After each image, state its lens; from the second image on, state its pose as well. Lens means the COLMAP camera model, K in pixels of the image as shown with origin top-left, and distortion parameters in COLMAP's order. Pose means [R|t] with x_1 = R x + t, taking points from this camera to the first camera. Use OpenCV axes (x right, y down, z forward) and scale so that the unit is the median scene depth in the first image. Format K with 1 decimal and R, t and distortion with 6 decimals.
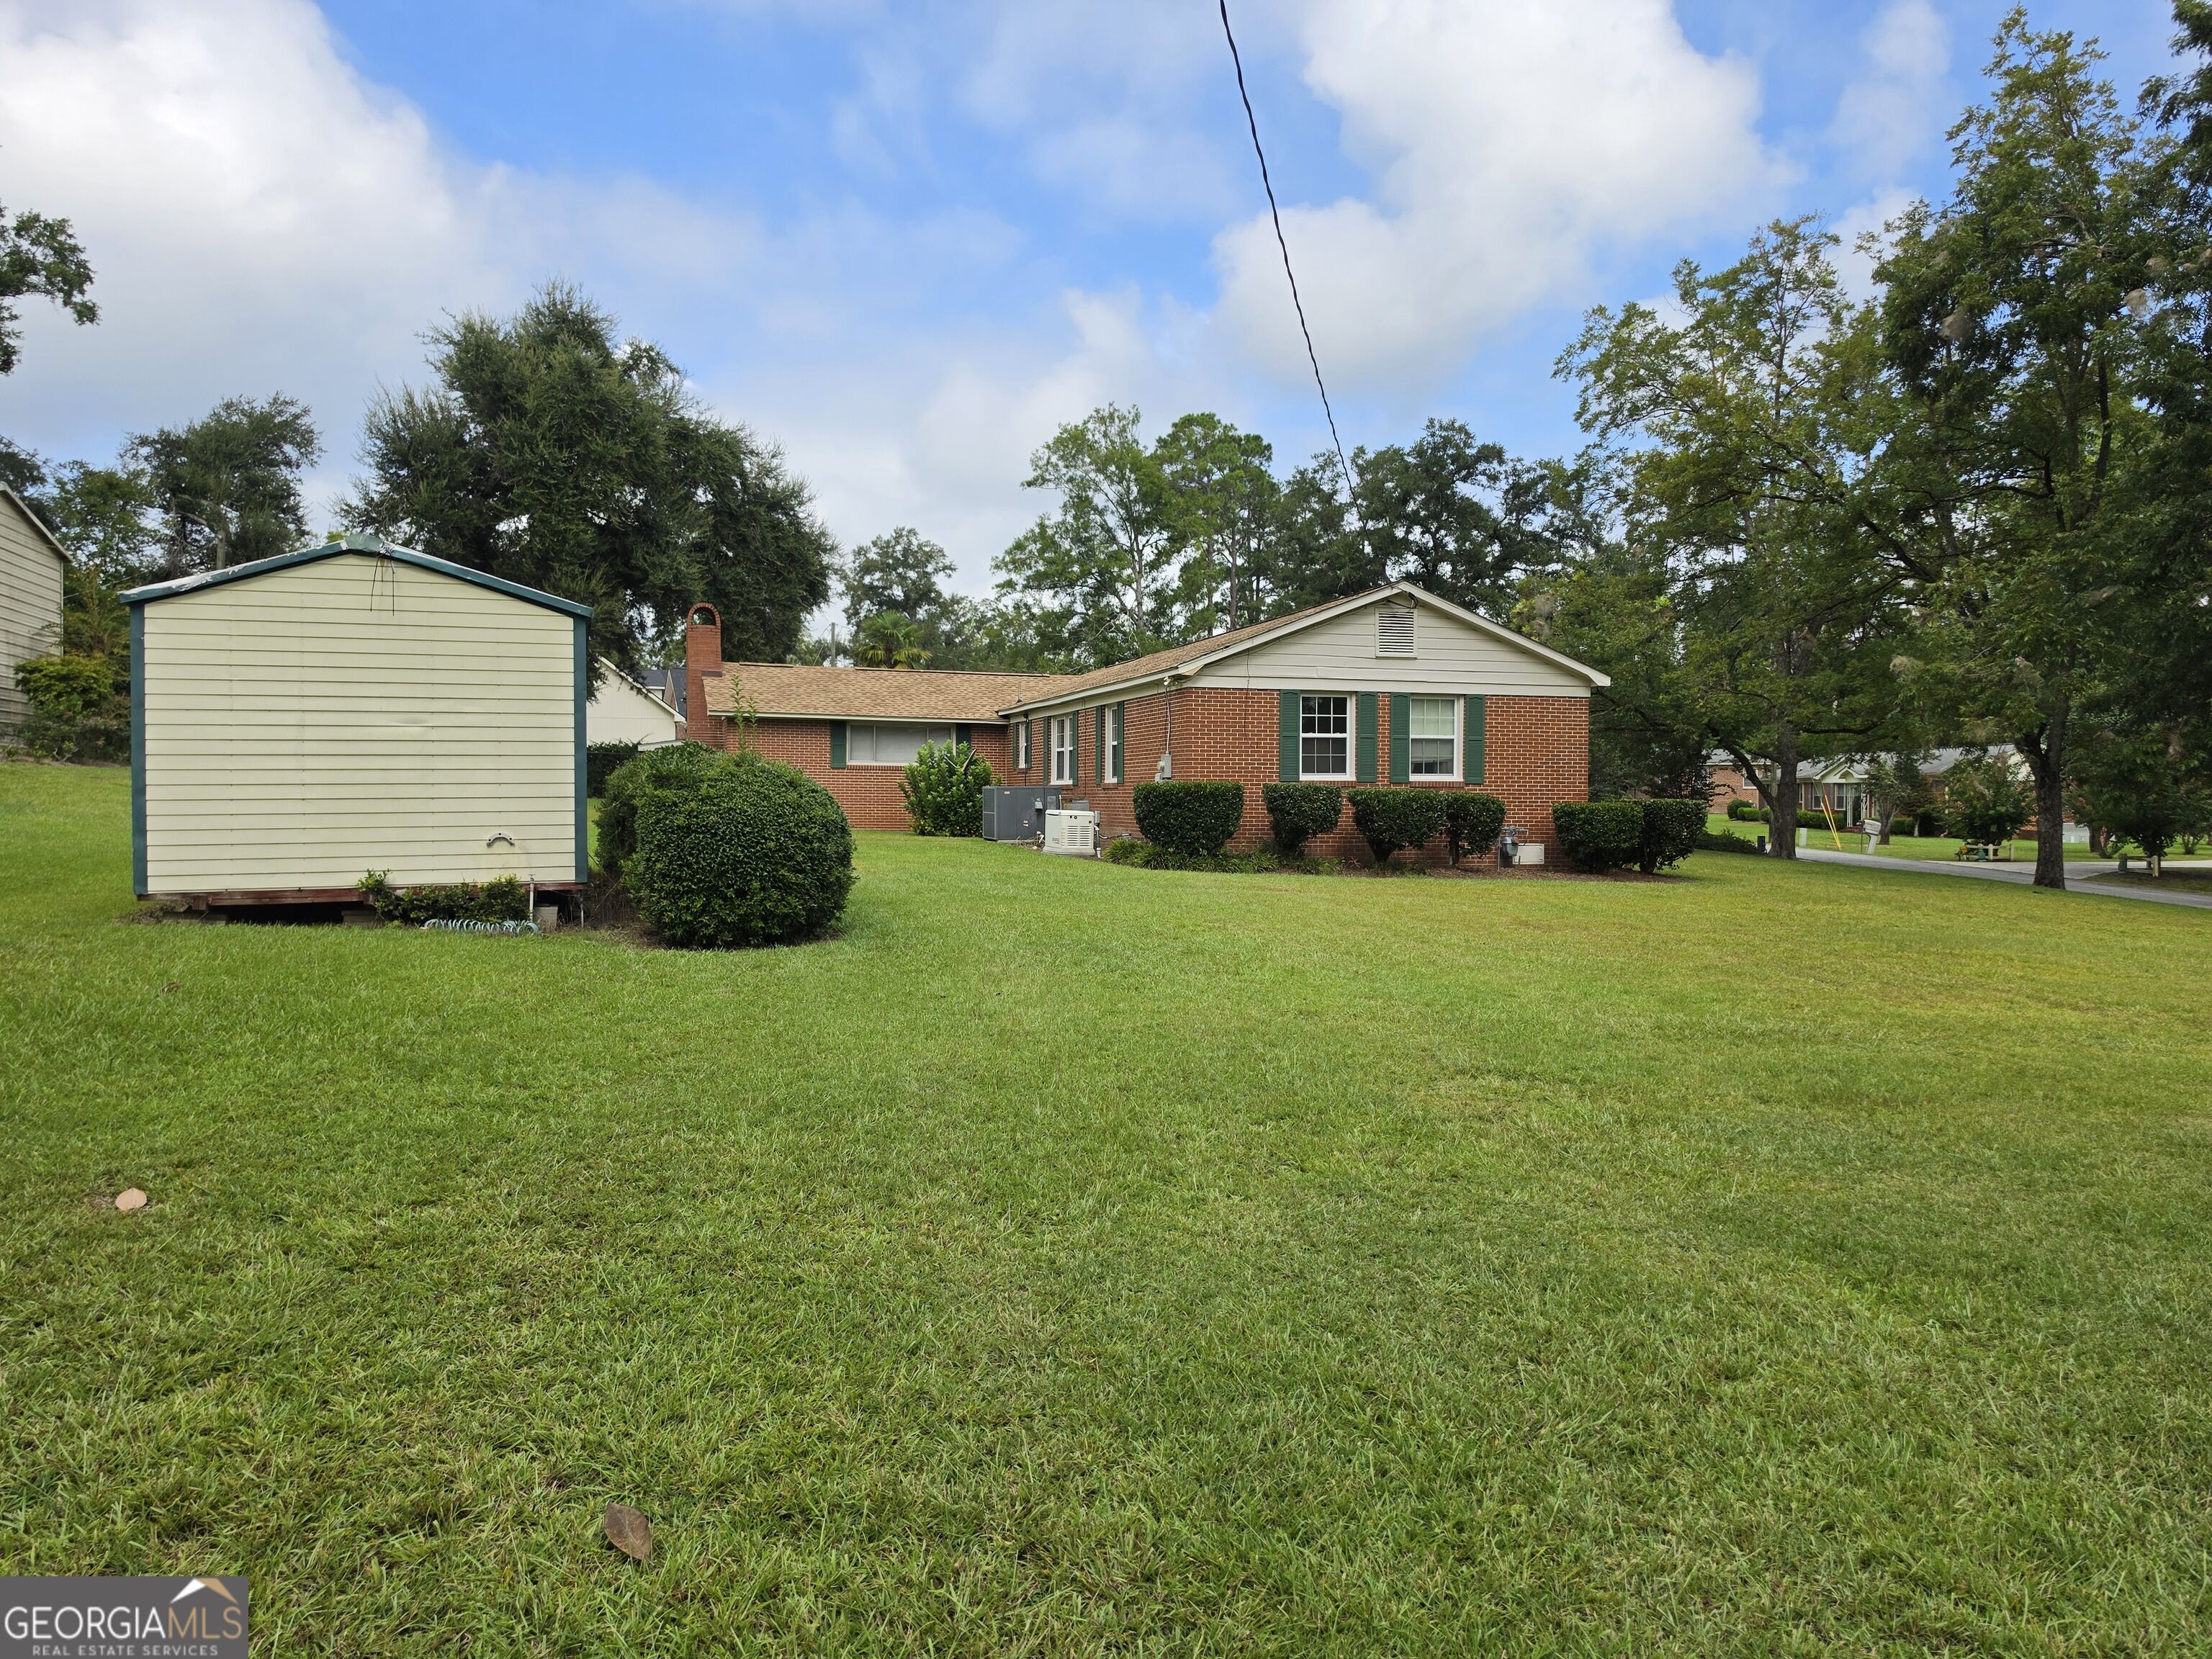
lens RADIAL K [[1492.4, 0, 1125.1], [0, 1492.4, 892.9], [0, 0, 1]] dist [0.057017, -0.062065]
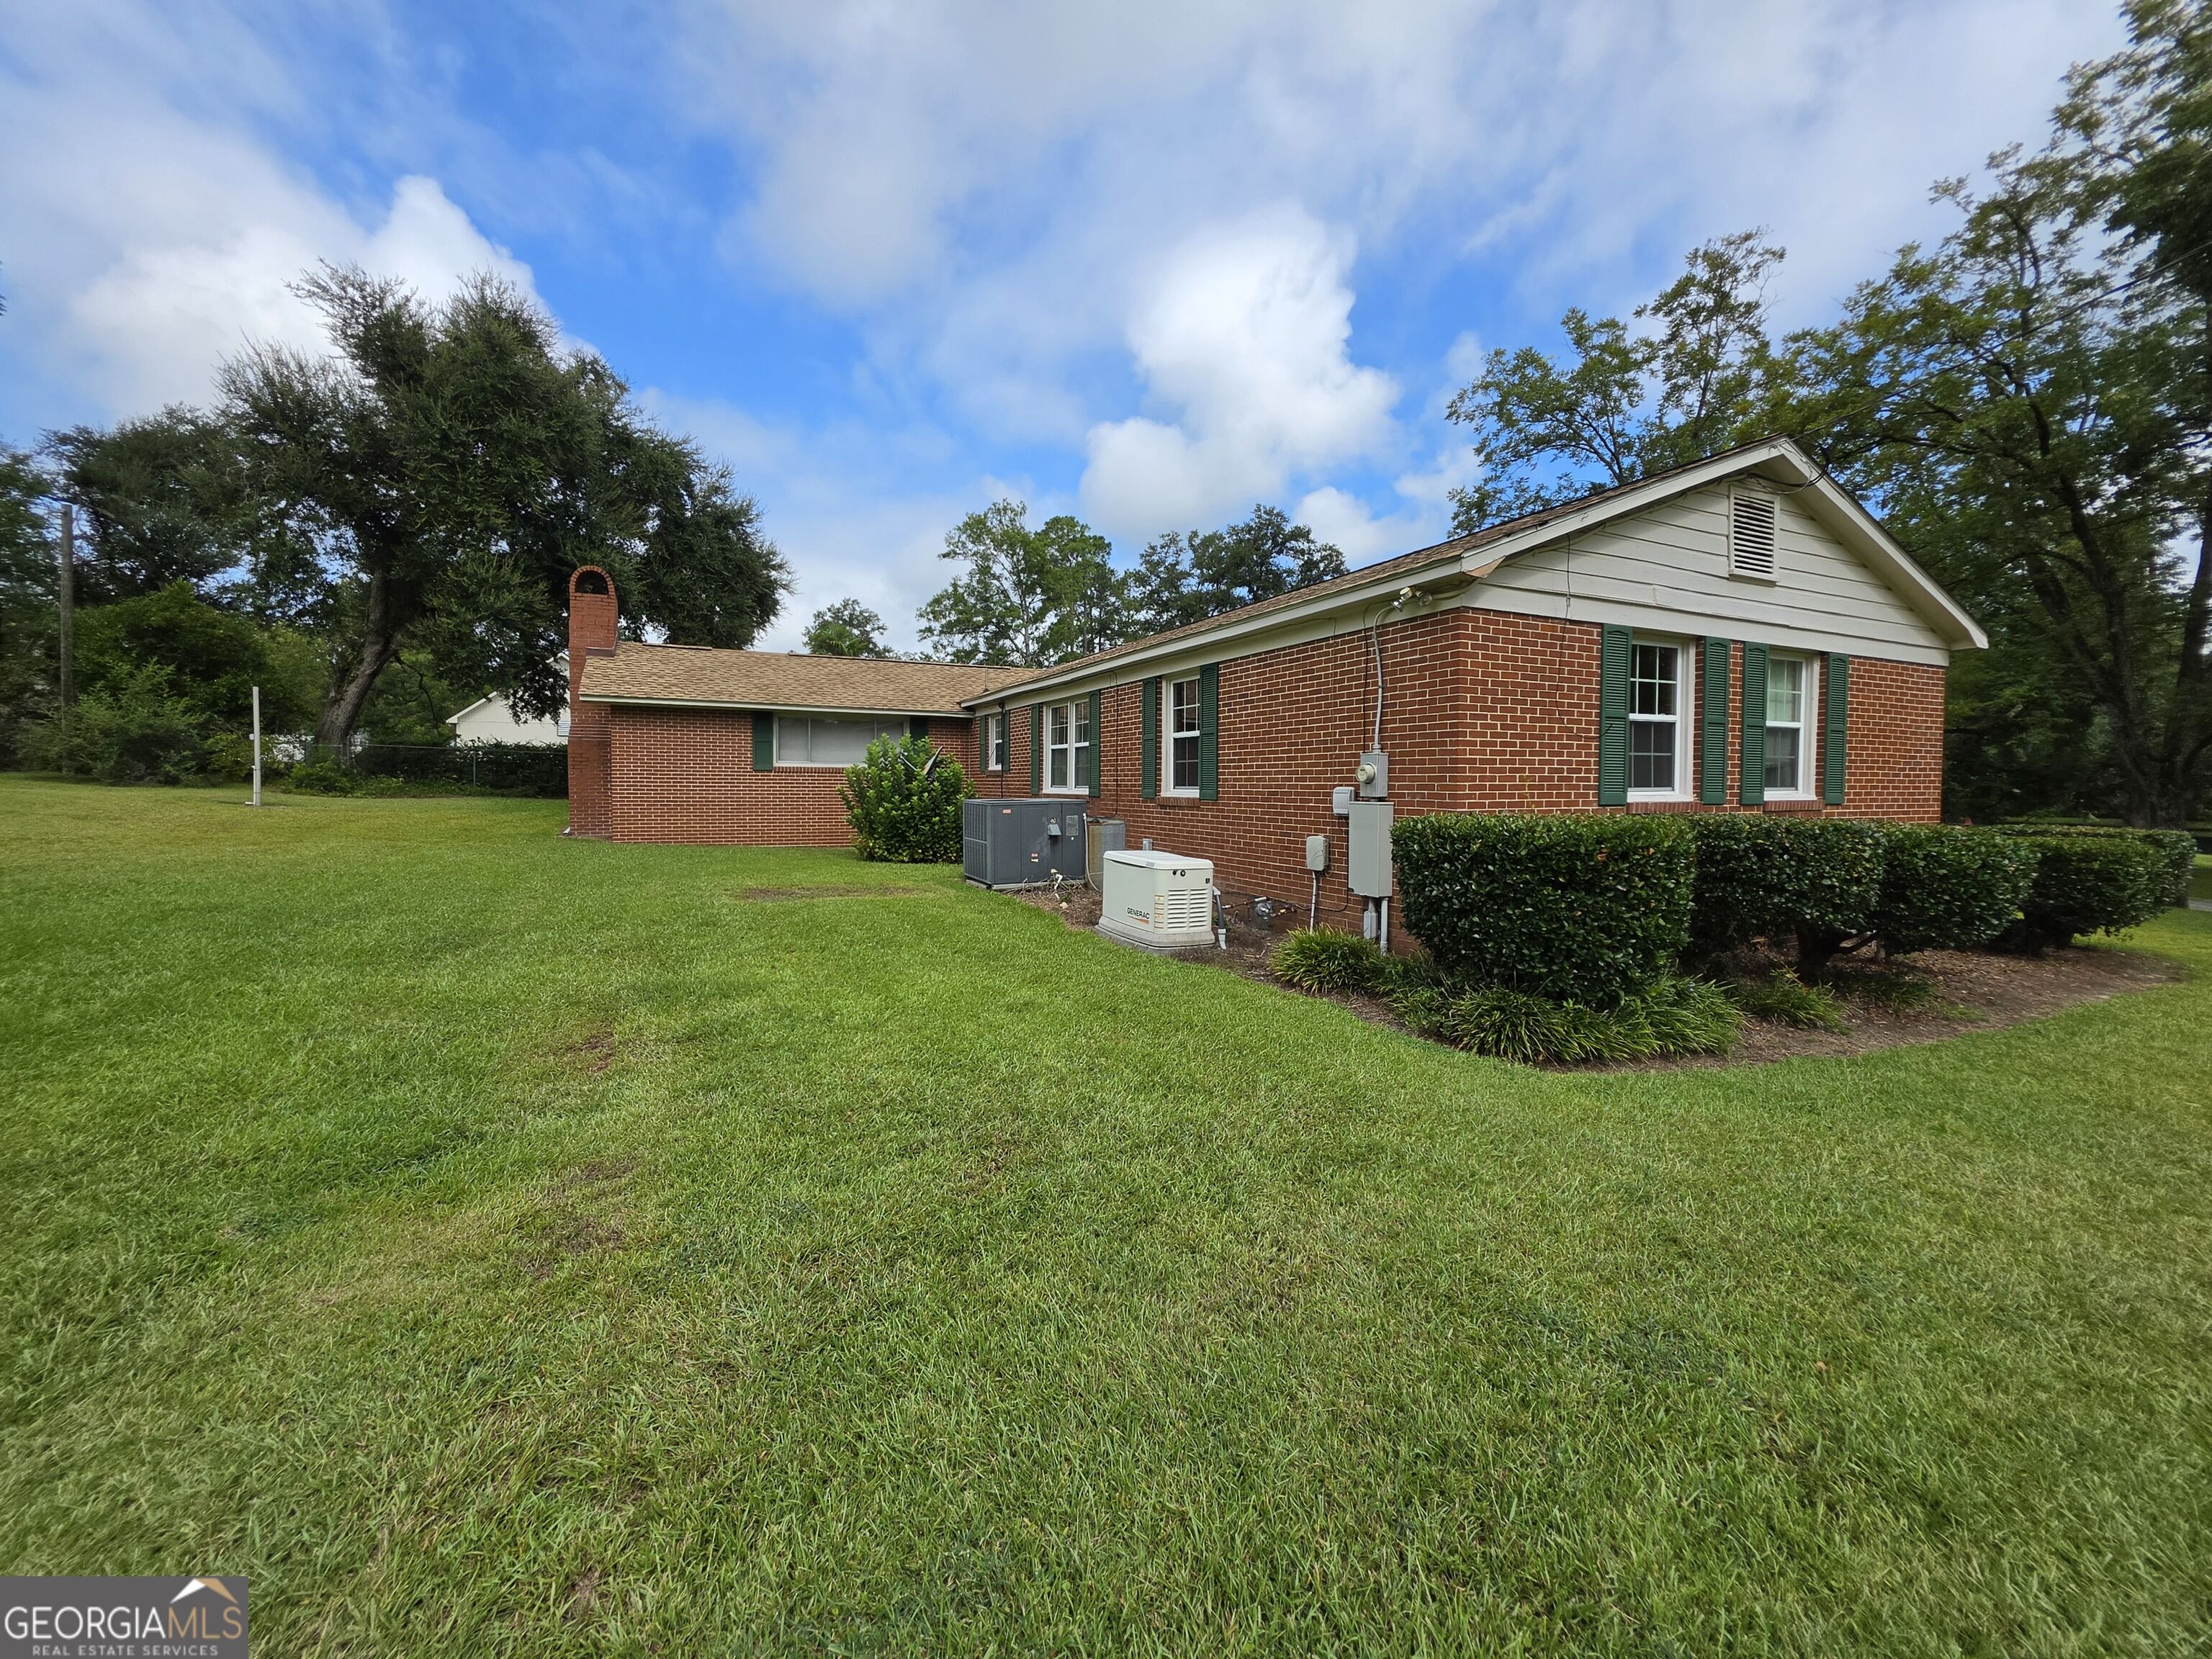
lens RADIAL K [[881.9, 0, 1106.0], [0, 881.9, 829.5], [0, 0, 1]] dist [-0.002861, -0.000032]
pose [[0.990975, -0.007180, 0.133855, -0.058137], [0.008500, 0.999921, -0.009293, -0.036493], [-0.133778, 0.010347, 0.990957, 0.407102]]
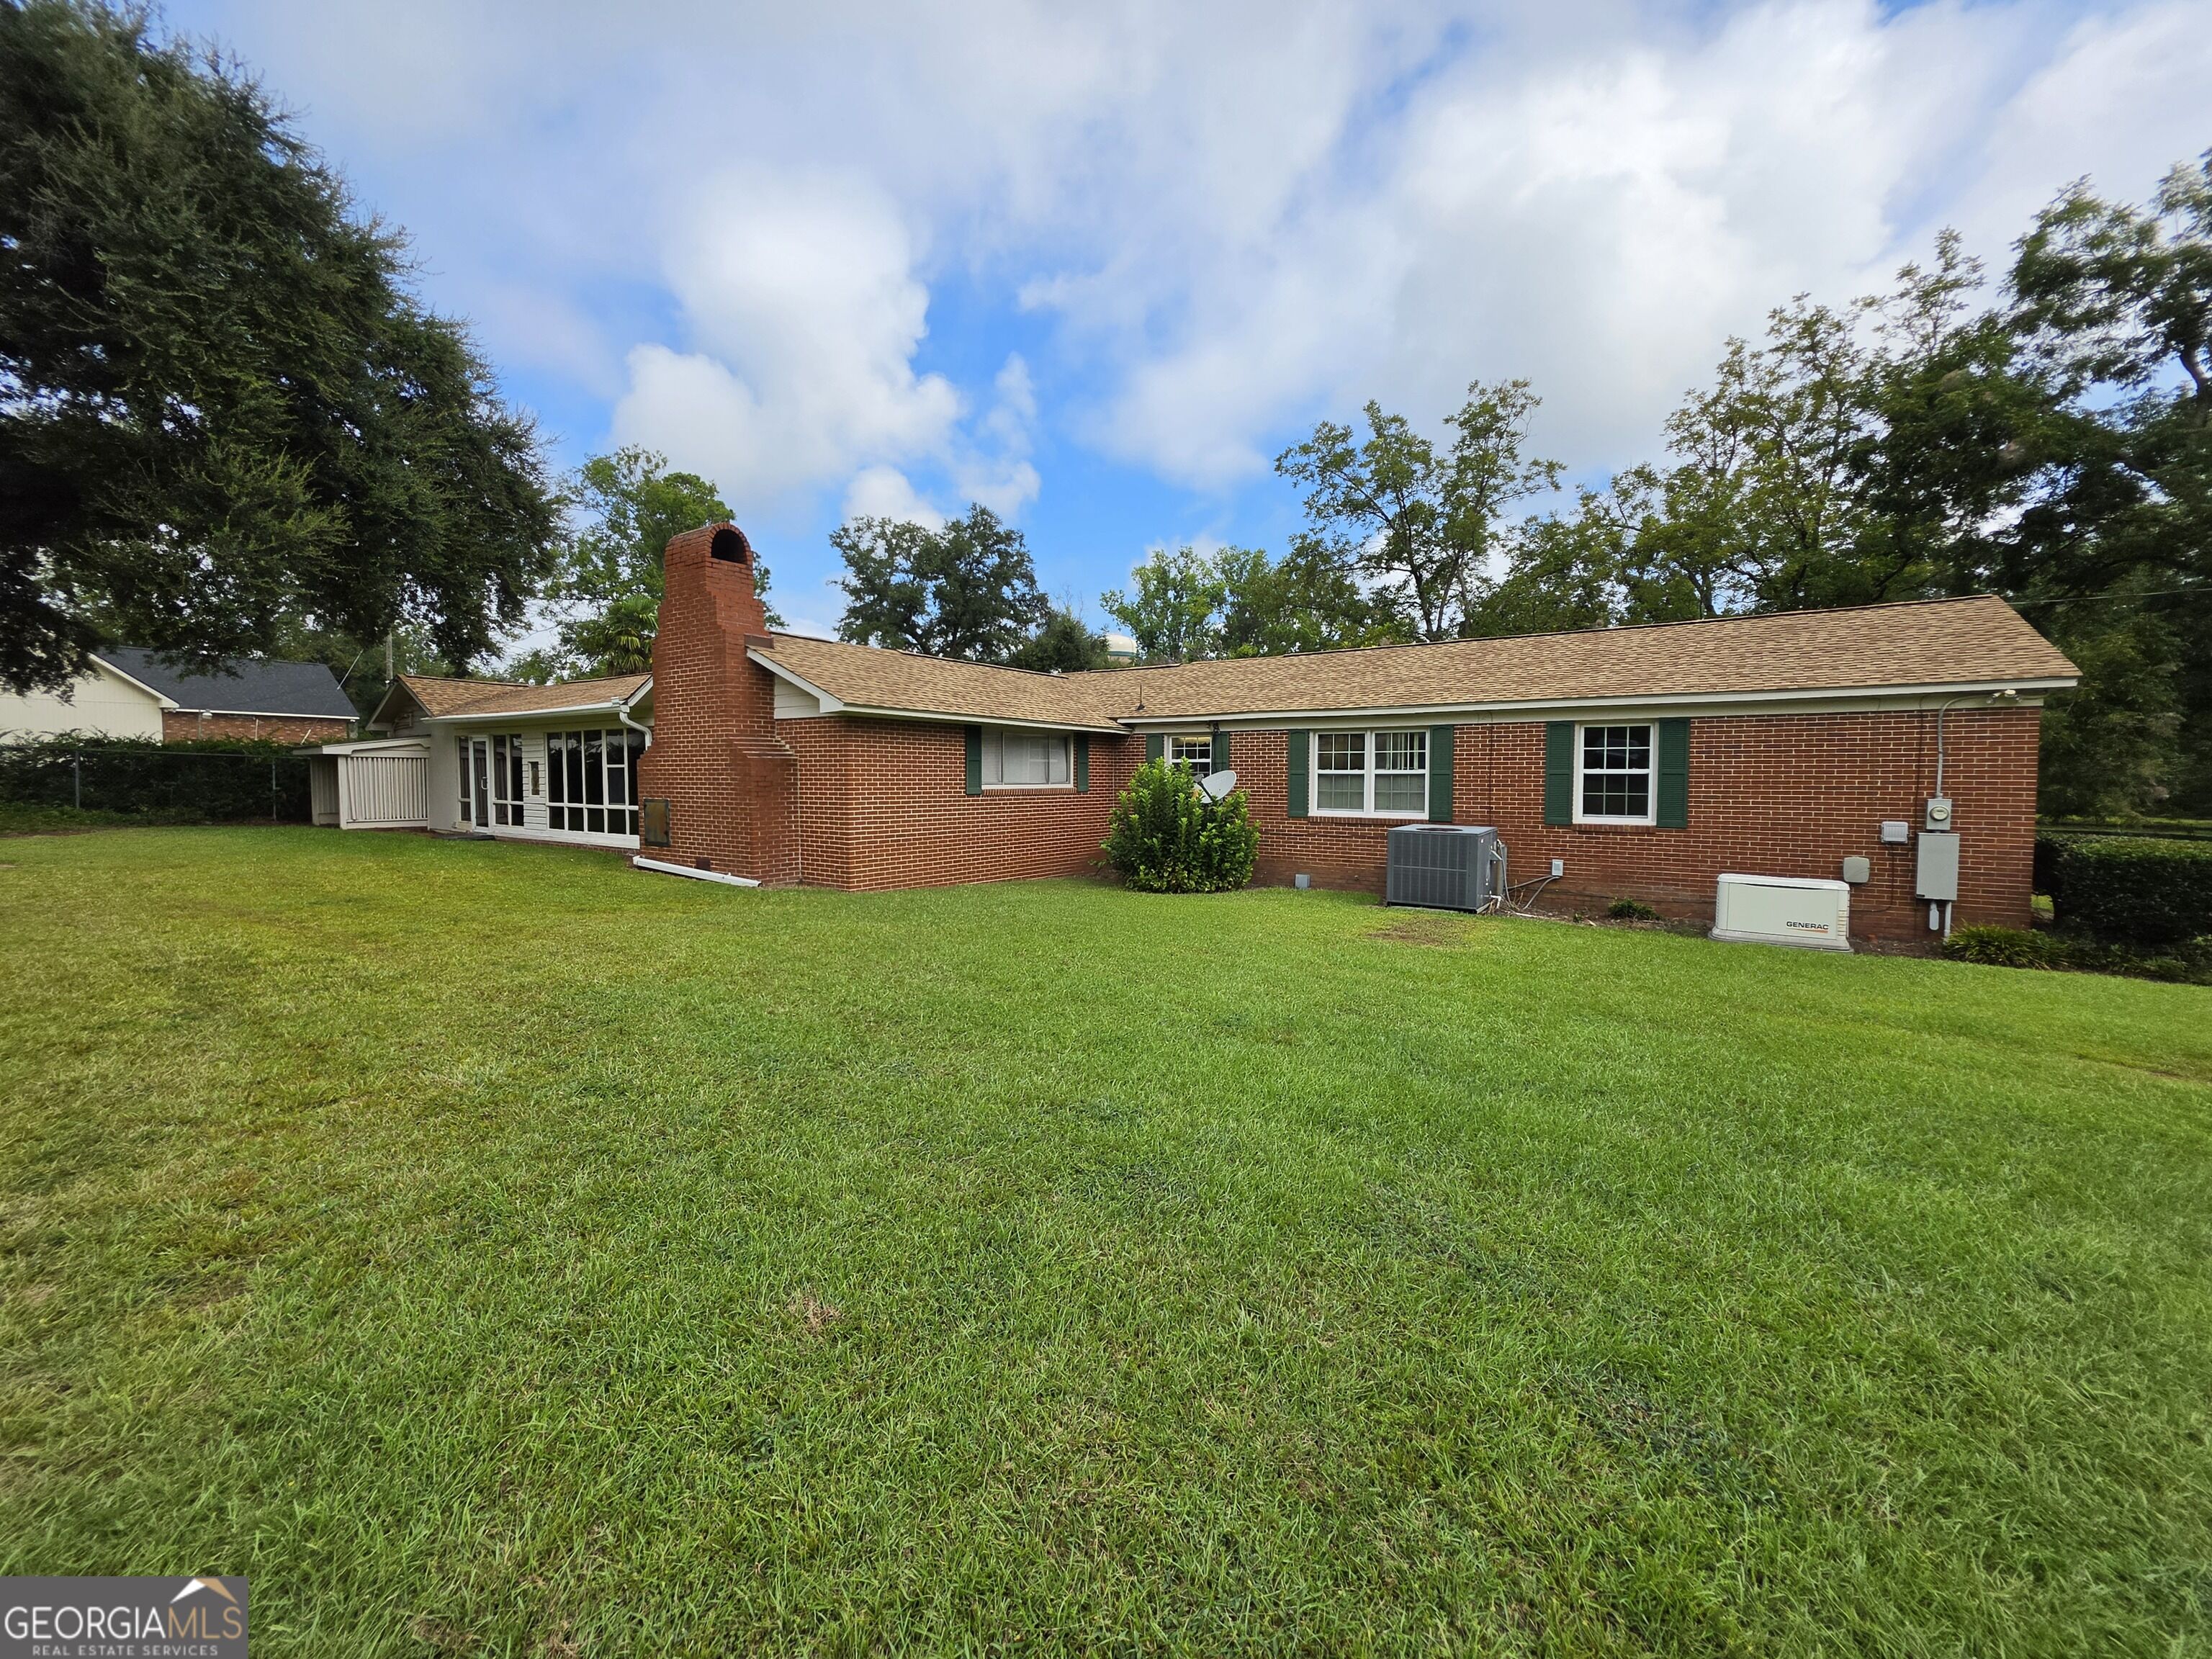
lens RADIAL K [[881.9, 0, 1106.0], [0, 881.9, 829.5], [0, 0, 1]] dist [-0.002861, -0.000032]
pose [[0.791144, -0.040704, 0.610275, -0.316779], [0.039604, 0.999098, 0.015296, -0.056888], [-0.610347, 0.012068, 0.792042, 0.517464]]
